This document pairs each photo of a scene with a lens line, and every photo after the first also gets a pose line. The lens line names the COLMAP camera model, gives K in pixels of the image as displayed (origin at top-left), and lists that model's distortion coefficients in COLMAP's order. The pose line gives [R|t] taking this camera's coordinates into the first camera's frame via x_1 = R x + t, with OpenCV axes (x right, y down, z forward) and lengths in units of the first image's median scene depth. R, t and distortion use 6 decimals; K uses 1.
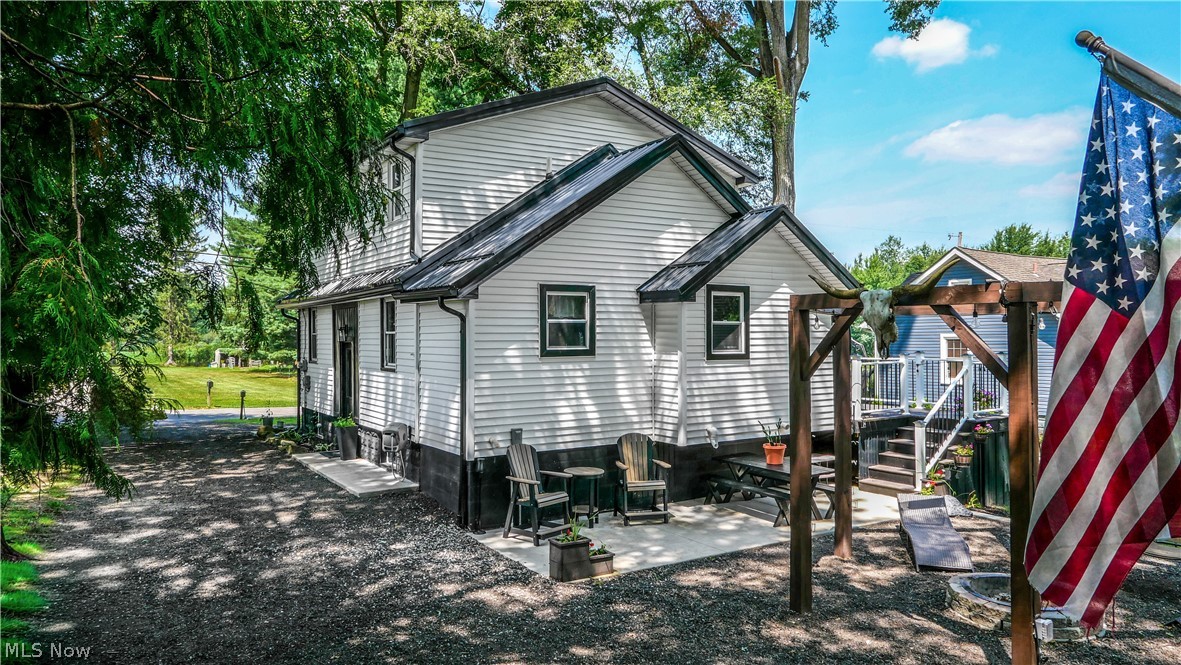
lens RADIAL K [[804.6, 0, 590.5], [0, 804.6, 332.5], [0, 0, 1]] dist [-0.009284, 0.001459]
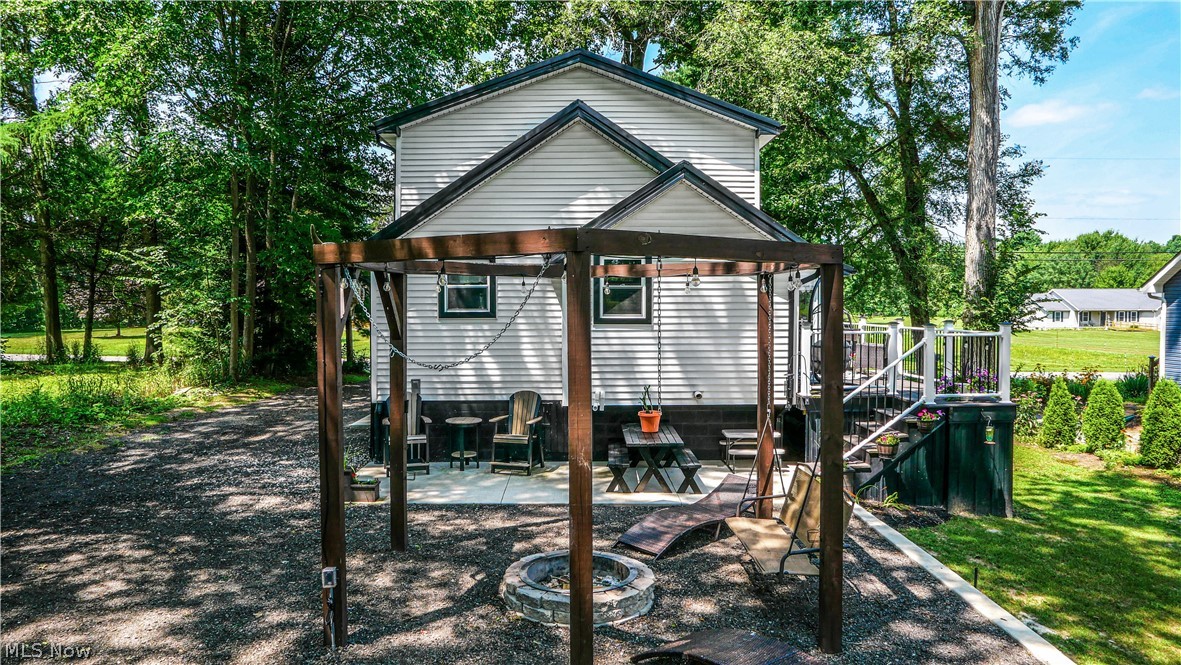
lens RADIAL K [[804.6, 0, 590.5], [0, 804.6, 332.5], [0, 0, 1]] dist [-0.009284, 0.001459]
pose [[0.840602, 0.024469, -0.541100, 0.708434], [-0.000072, 0.998984, 0.045062, -0.000706], [0.541653, -0.037841, 0.839750, 0.151090]]
